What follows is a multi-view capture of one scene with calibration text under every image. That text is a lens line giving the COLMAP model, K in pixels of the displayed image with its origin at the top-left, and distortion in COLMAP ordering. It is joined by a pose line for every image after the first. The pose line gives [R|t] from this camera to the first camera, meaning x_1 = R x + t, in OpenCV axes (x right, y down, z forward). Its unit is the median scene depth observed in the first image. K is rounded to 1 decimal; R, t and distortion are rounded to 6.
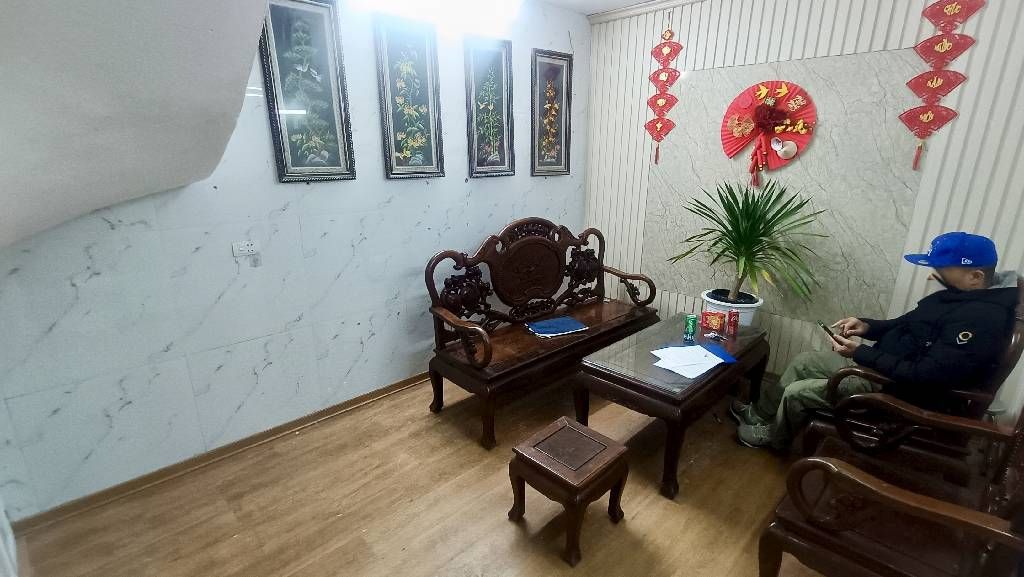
lens RADIAL K [[473.9, 0, 516.4], [0, 473.9, 287.2], [0, 0, 1]] dist [-0.002624, 0.001230]
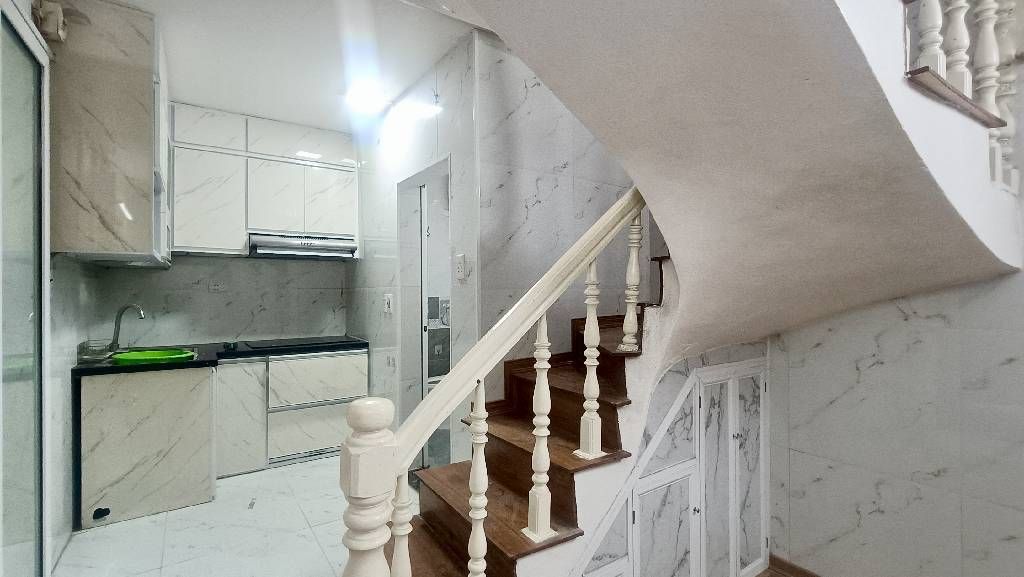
lens RADIAL K [[473.9, 0, 516.4], [0, 473.9, 287.2], [0, 0, 1]] dist [-0.002624, 0.001230]
pose [[-0.189068, -0.014985, -0.981850, 0.154725], [-0.270529, 0.961984, 0.037413, -0.008703], [0.943963, 0.272693, -0.185935, 0.311411]]
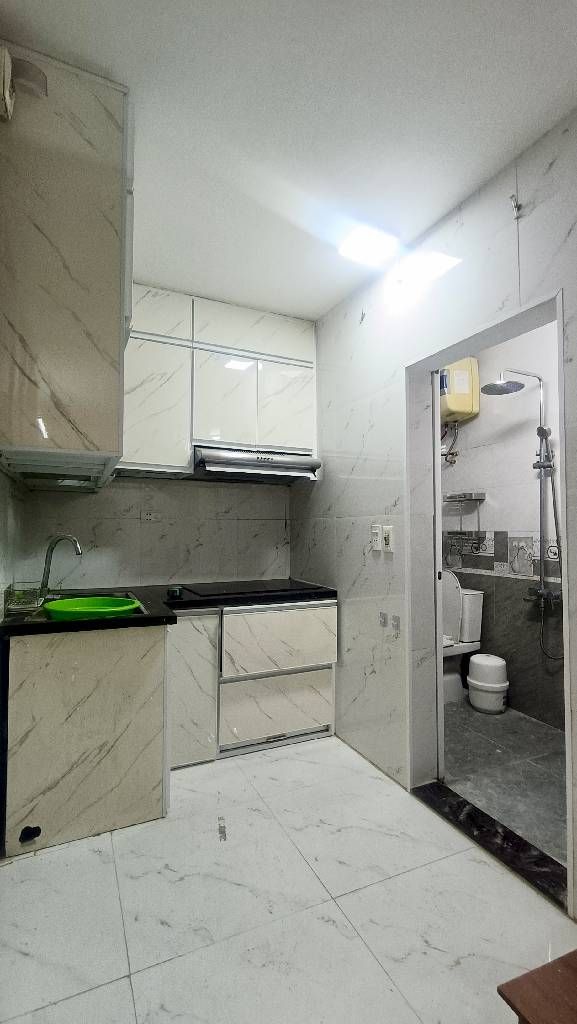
lens RADIAL K [[473.9, 0, 288.5], [0, 473.9, 512.0], [0, 0, 1]] dist [-0.002624, 0.001230]
pose [[-0.349909, -0.043067, -0.935793, -0.094030], [-0.267514, 0.961939, 0.055758, 0.111719], [0.897775, 0.269848, -0.348113, -0.063162]]
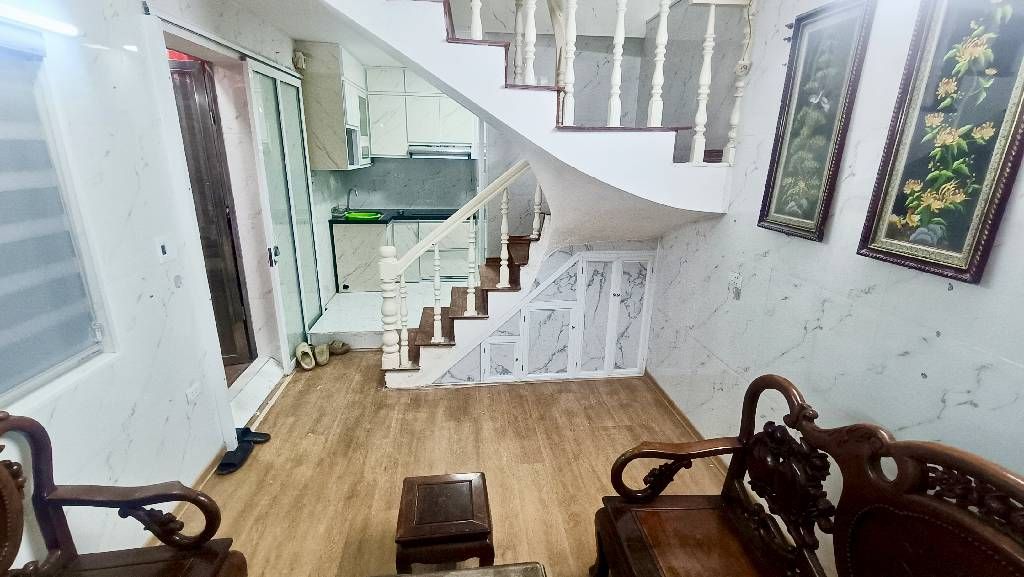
lens RADIAL K [[473.9, 0, 516.4], [0, 473.9, 287.2], [0, 0, 1]] dist [-0.002624, 0.001230]
pose [[-0.613551, 0.202272, -0.763310, 0.473236], [-0.240627, 0.872773, 0.424695, -0.344728], [0.752100, 0.444245, -0.486819, 0.989726]]
